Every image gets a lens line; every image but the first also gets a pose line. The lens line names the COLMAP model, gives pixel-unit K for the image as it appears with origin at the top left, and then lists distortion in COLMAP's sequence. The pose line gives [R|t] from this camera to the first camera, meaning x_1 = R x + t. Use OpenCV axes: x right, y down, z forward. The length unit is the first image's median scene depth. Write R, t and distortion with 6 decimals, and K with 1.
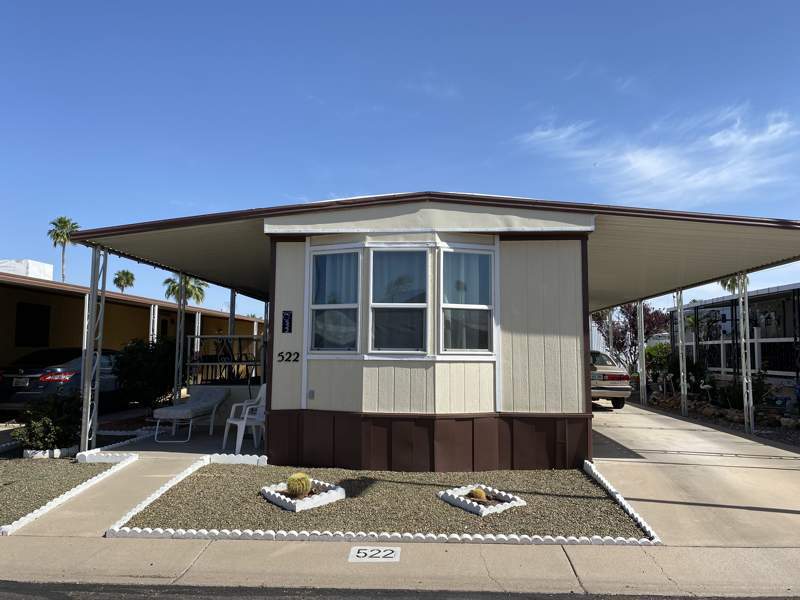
lens RADIAL K [[610.8, 0, 401.3], [0, 610.8, 299.1], [0, 0, 1]] dist [0.036844, -0.041845]
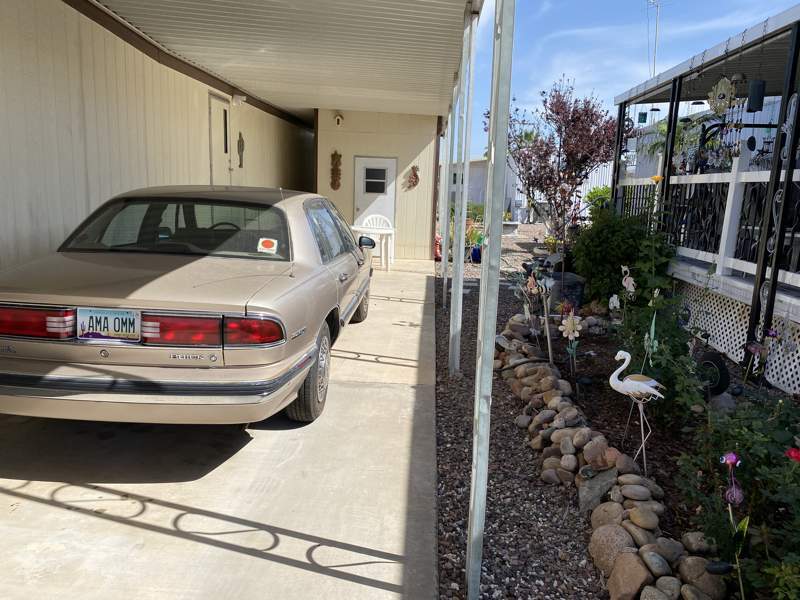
lens RADIAL K [[610.8, 0, 399.0], [0, 610.8, 298.3], [0, 0, 1]] dist [0.036844, -0.041845]
pose [[0.999373, 0.031938, 0.015305, 0.337086], [-0.034858, 0.963427, 0.265693, 0.050563], [-0.006260, -0.266060, 0.963936, 0.662856]]
